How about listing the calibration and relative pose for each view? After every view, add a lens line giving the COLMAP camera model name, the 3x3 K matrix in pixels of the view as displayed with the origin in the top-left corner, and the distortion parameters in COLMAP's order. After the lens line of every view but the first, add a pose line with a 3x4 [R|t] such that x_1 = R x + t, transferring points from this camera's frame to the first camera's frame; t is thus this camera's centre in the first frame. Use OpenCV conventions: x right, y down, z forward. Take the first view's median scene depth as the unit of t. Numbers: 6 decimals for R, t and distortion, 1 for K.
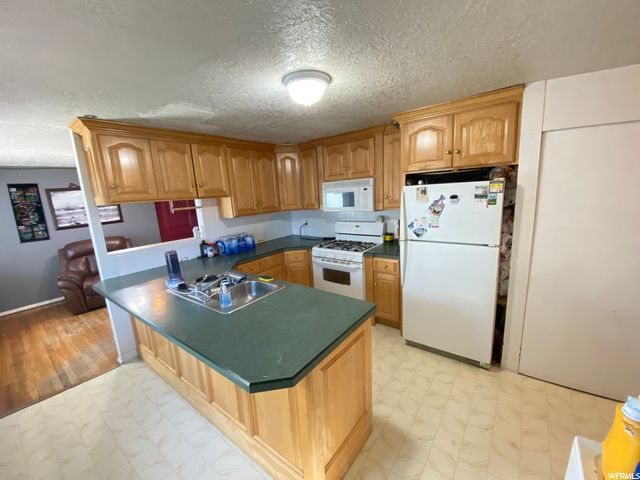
lens RADIAL K [[261.7, 0, 317.3], [0, 261.7, 241.0], [0, 0, 1]] dist [0.062931, -0.037060]
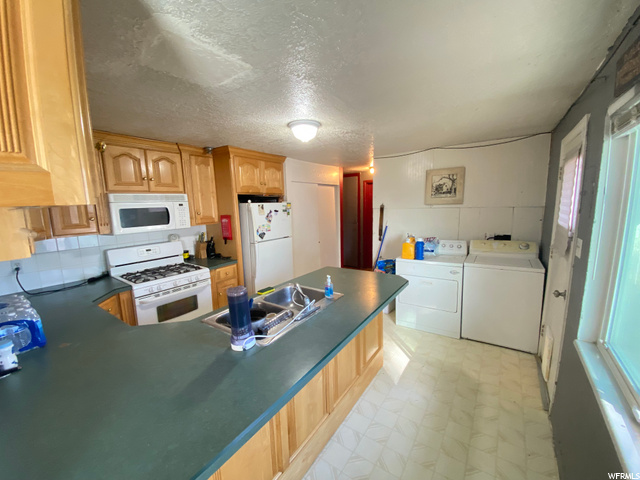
lens RADIAL K [[261.7, 0, 317.3], [0, 261.7, 241.0], [0, 0, 1]] dist [0.062931, -0.037060]
pose [[-0.057655, -0.087717, 0.994476, -0.813334], [0.212518, 0.972223, 0.098075, -0.062213], [-0.975455, 0.216998, -0.037412, 0.598391]]
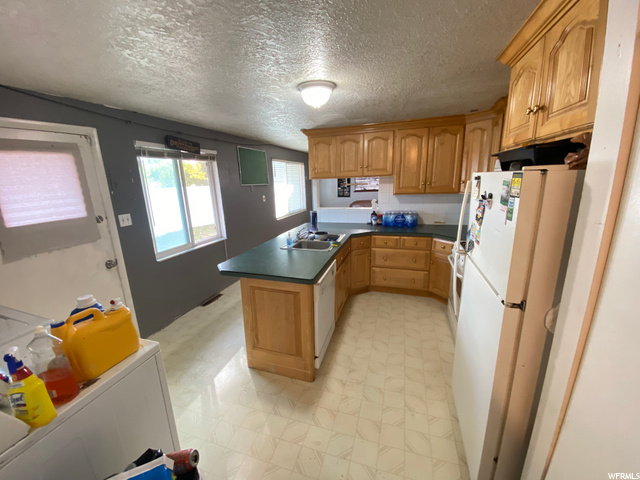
lens RADIAL K [[261.7, 0, 317.3], [0, 261.7, 241.0], [0, 0, 1]] dist [0.062931, -0.037060]
pose [[0.333778, 0.265520, -0.904484, 0.668641], [-0.164373, 0.961204, 0.221513, -0.099518], [0.928210, 0.074736, 0.364473, 0.325739]]
